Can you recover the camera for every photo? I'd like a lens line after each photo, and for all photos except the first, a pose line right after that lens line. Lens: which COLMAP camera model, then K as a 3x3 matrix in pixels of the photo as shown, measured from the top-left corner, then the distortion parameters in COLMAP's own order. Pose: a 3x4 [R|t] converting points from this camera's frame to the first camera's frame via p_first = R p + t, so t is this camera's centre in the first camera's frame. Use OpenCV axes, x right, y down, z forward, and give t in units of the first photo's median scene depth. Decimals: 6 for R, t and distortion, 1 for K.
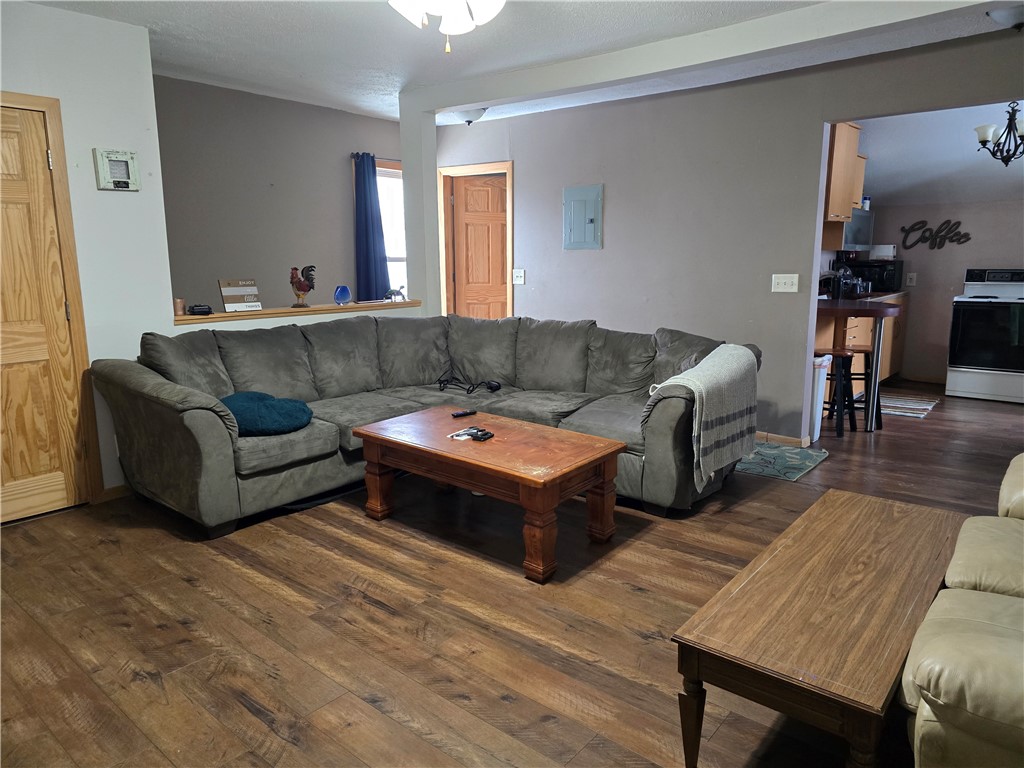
lens RADIAL K [[693.1, 0, 512.8], [0, 693.1, 381.9], [0, 0, 1]] dist [0.004984, -0.010582]
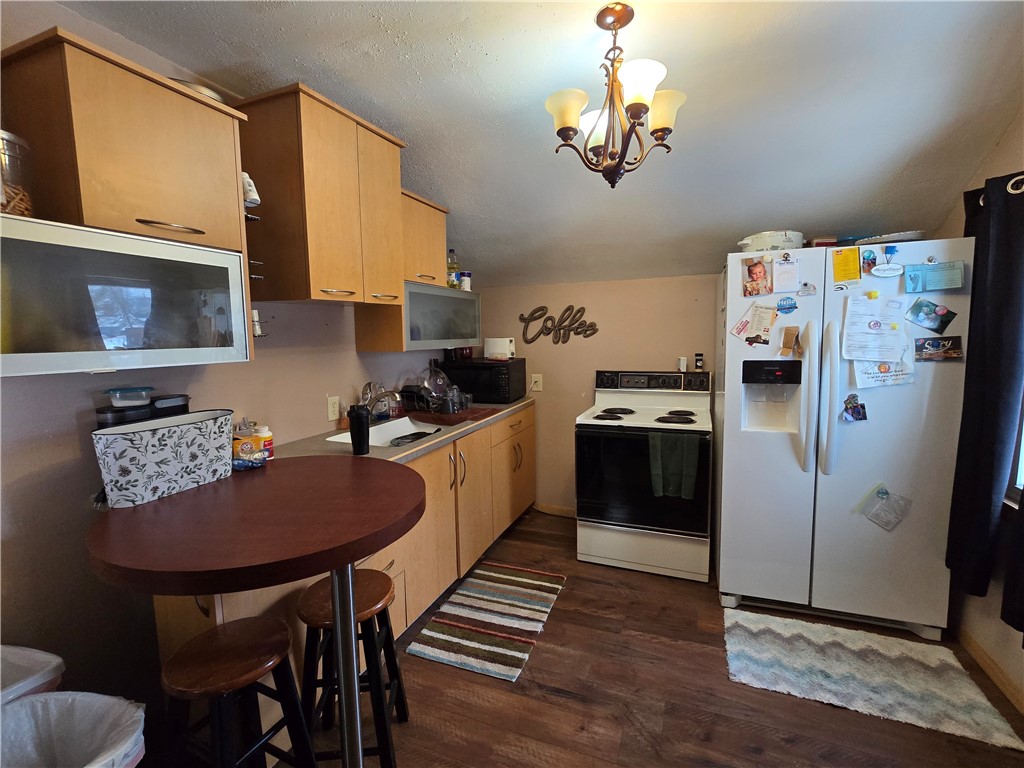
lens RADIAL K [[471.5, 0, 511.2], [0, 471.5, 382.8], [0, 0, 1]] dist [0.003590, 0.000158]
pose [[0.948969, -0.038625, 0.312996, 0.404086], [0.063448, 0.995562, -0.069509, -0.118858], [-0.308922, 0.085821, 0.947207, 0.542614]]
